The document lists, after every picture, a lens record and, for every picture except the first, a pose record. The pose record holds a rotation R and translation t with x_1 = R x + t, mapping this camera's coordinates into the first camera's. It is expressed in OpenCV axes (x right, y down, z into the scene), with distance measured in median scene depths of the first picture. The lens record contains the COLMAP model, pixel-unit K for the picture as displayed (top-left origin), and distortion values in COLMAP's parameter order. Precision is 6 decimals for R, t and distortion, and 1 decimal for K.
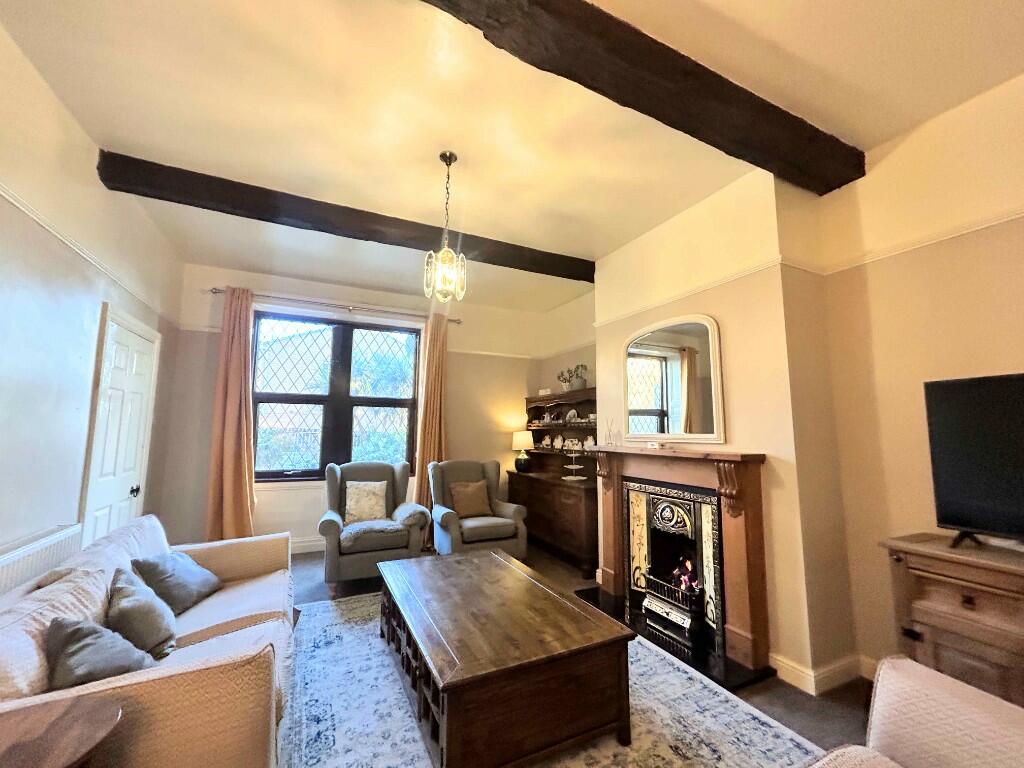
lens RADIAL K [[408.3, 0, 514.6], [0, 408.3, 384.6], [0, 0, 1]] dist [-0.001165, 0.000388]
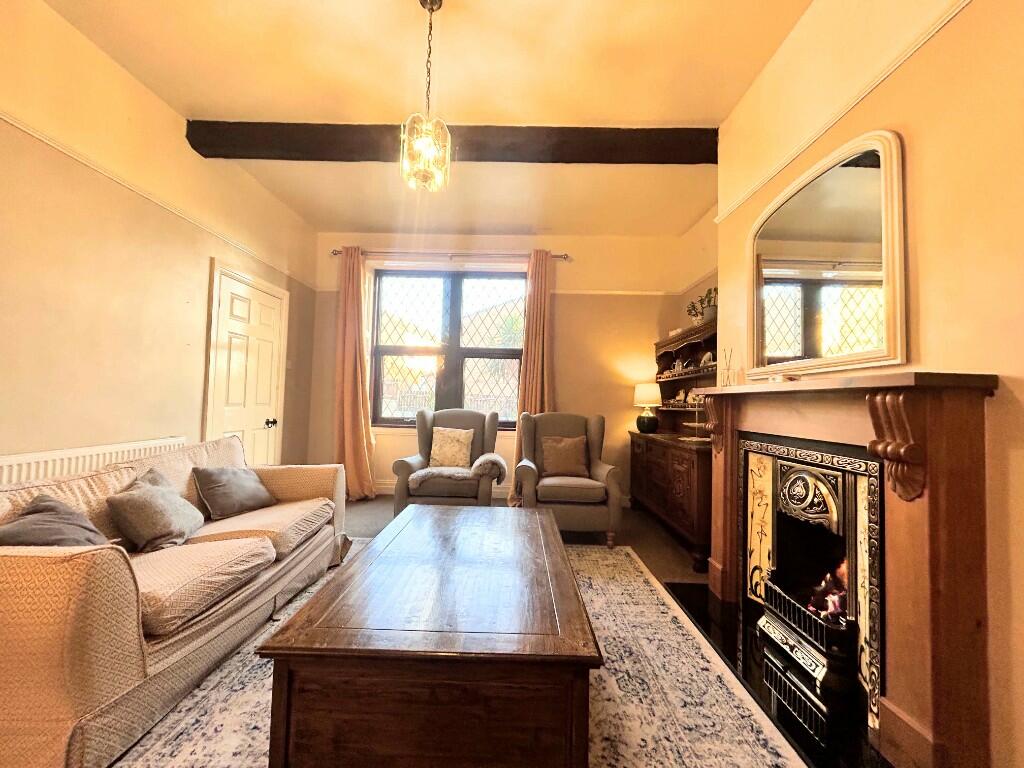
lens RADIAL K [[408.3, 0, 515.7], [0, 408.3, 384.0], [0, 0, 1]] dist [-0.001165, 0.000388]
pose [[0.891611, -0.005227, -0.452772, 0.249204], [0.032481, 0.998096, 0.052439, 0.103203], [0.451635, -0.061462, 0.890083, 0.251689]]
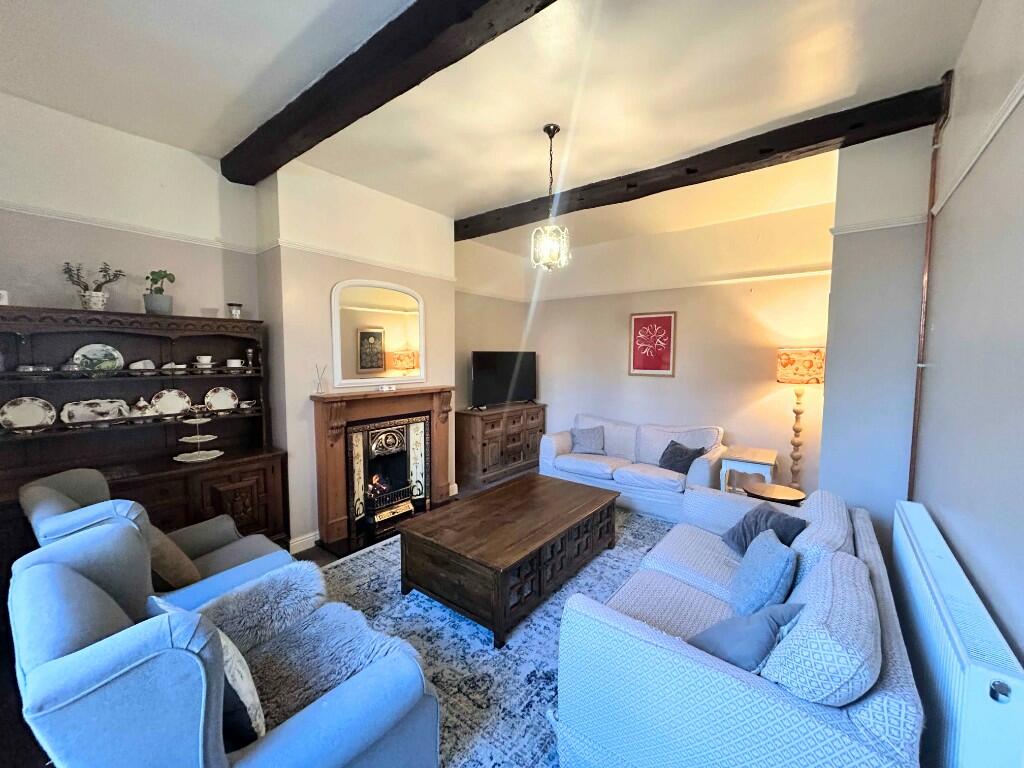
lens RADIAL K [[408.3, 0, 505.6], [0, 408.3, 383.0], [0, 0, 1]] dist [-0.001165, 0.000388]
pose [[-0.422268, -0.067046, 0.903988, -0.829412], [-0.106002, 0.994071, 0.024212, 0.062639], [-0.900252, -0.085601, -0.426871, 1.116857]]
